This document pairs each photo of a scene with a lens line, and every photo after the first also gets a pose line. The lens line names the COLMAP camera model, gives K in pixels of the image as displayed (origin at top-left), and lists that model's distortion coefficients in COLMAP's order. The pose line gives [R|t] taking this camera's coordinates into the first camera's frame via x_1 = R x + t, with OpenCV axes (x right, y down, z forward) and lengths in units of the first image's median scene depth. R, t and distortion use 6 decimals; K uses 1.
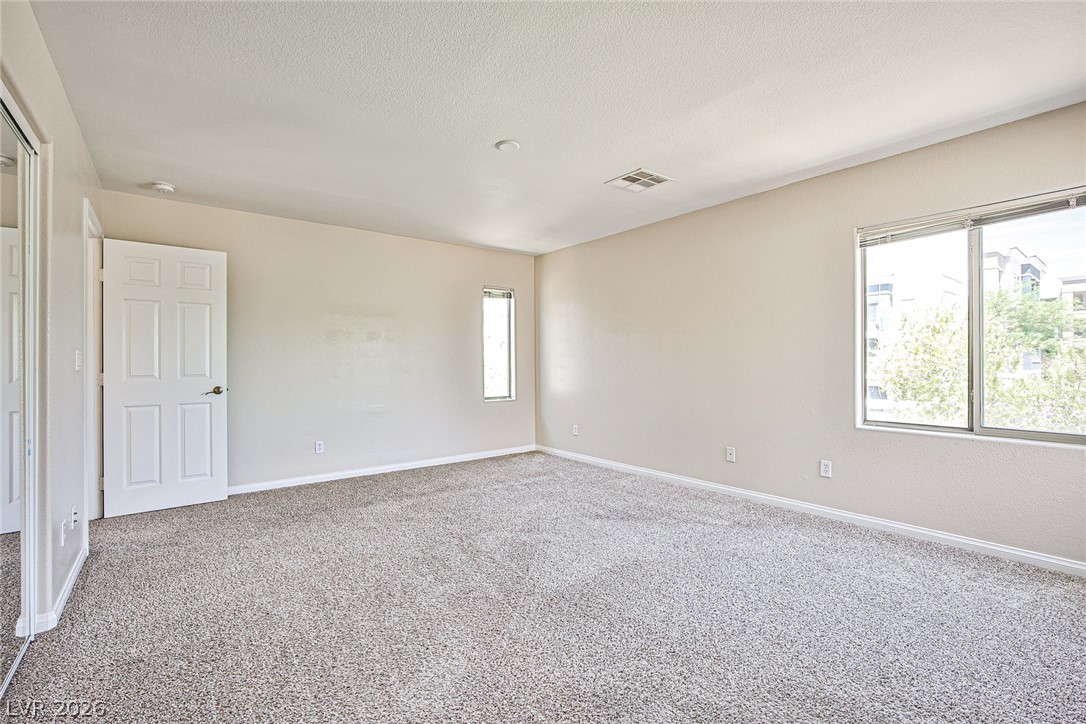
lens RADIAL K [[497.1, 0, 542.8], [0, 497.1, 366.5], [0, 0, 1]] dist [-0.003394, 0.000225]
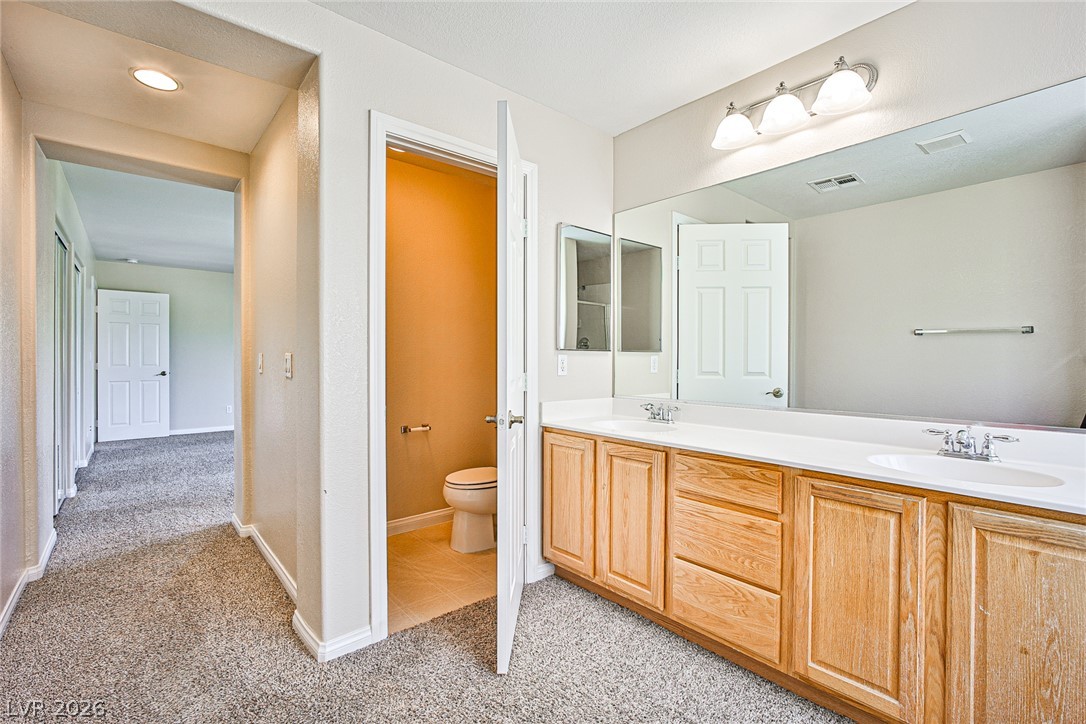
lens RADIAL K [[497.1, 0, 549.7], [0, 497.1, 363.5], [0, 0, 1]] dist [-0.003394, 0.000225]
pose [[0.998385, 0.006514, 0.056434, 0.598011], [-0.006671, 0.999974, 0.002603, -0.000428], [-0.056416, -0.002975, 0.998403, -0.813025]]
